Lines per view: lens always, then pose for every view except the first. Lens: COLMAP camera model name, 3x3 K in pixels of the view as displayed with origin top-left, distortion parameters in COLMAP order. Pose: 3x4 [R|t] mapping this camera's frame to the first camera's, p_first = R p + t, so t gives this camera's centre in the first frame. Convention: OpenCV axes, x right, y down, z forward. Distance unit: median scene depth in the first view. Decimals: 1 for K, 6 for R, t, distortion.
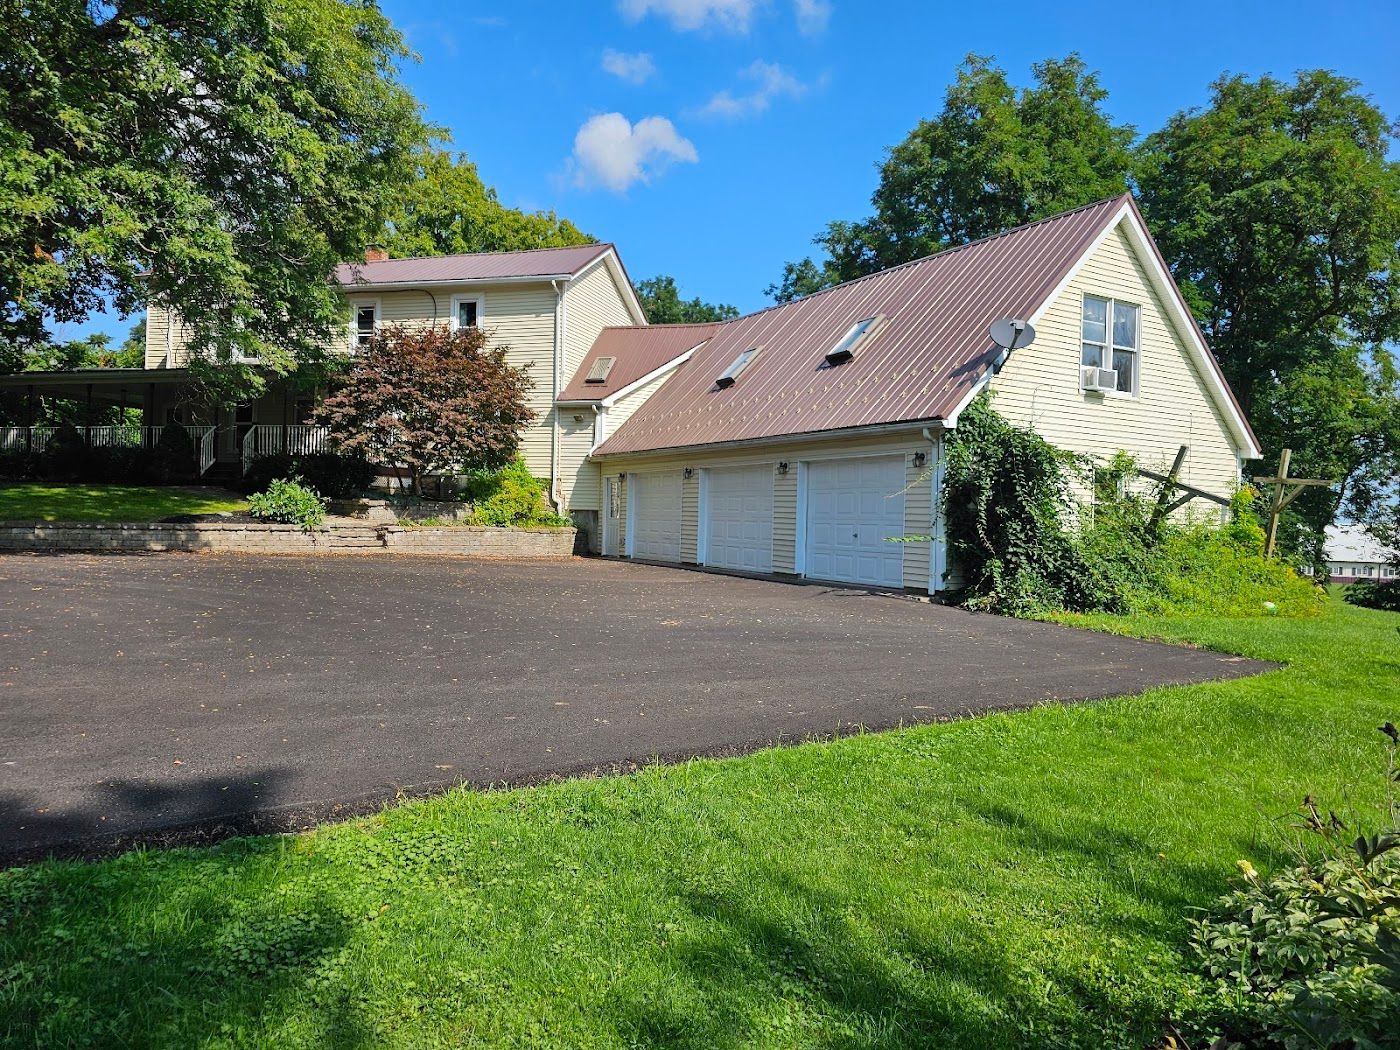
lens RADIAL K [[965.7, 0, 702.2], [0, 965.7, 497.7], [0, 0, 1]] dist [0.026915, -0.041294]
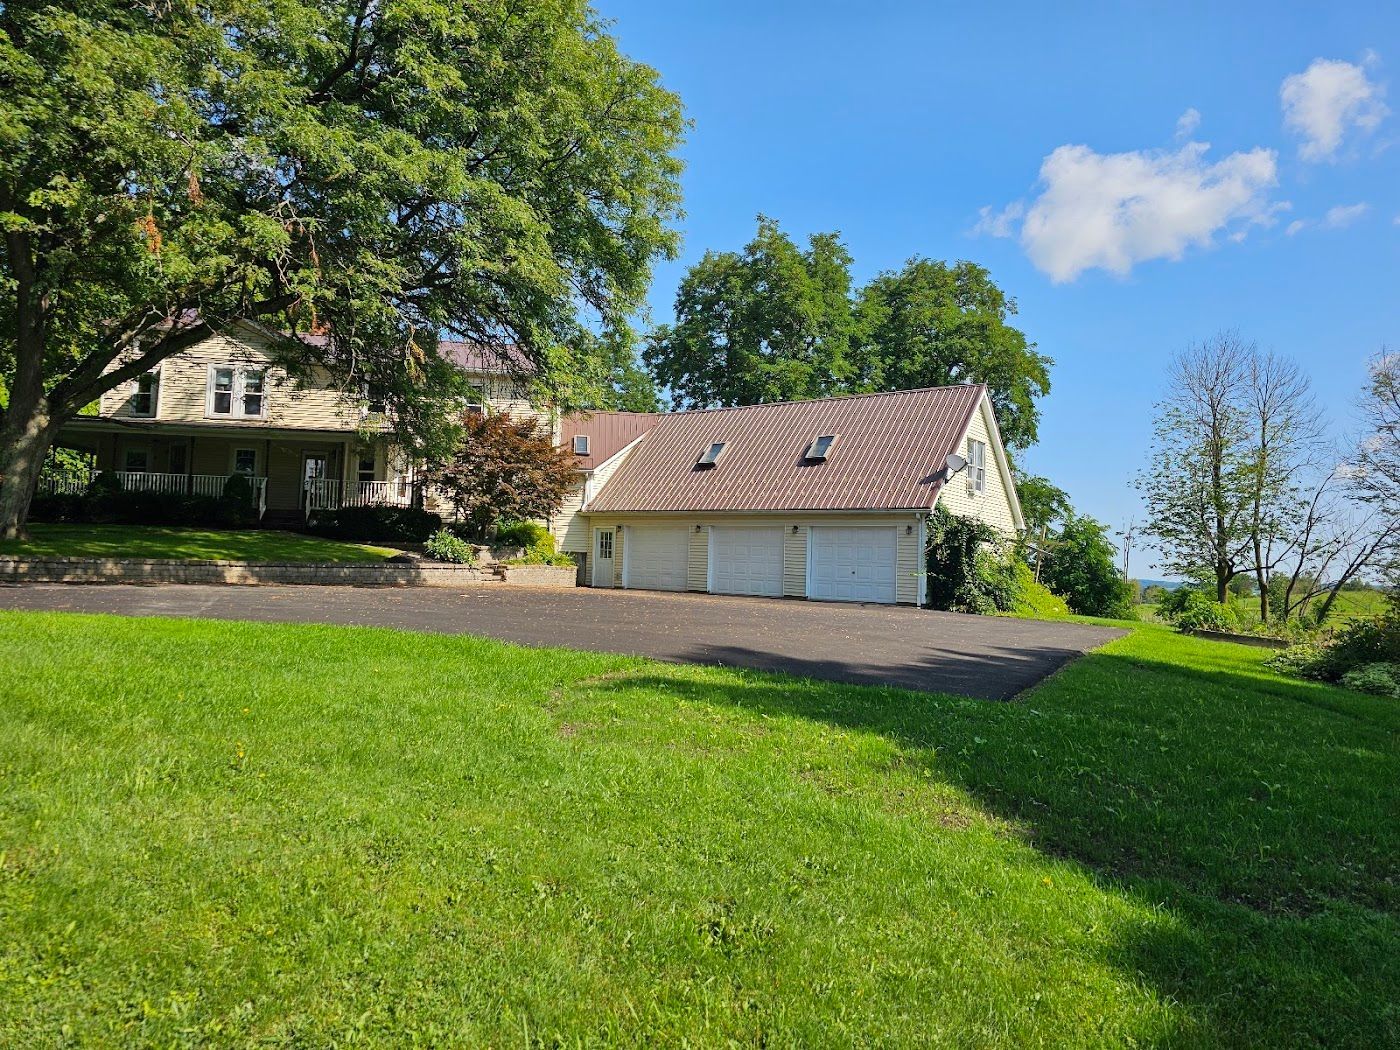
lens RADIAL K [[965.7, 0, 702.2], [0, 965.7, 497.7], [0, 0, 1]] dist [0.026915, -0.041294]
pose [[0.908259, 0.030471, 0.417298, -0.688979], [-0.017135, 0.999217, -0.035668, -0.022318], [-0.418058, 0.025246, 0.908069, -0.363479]]
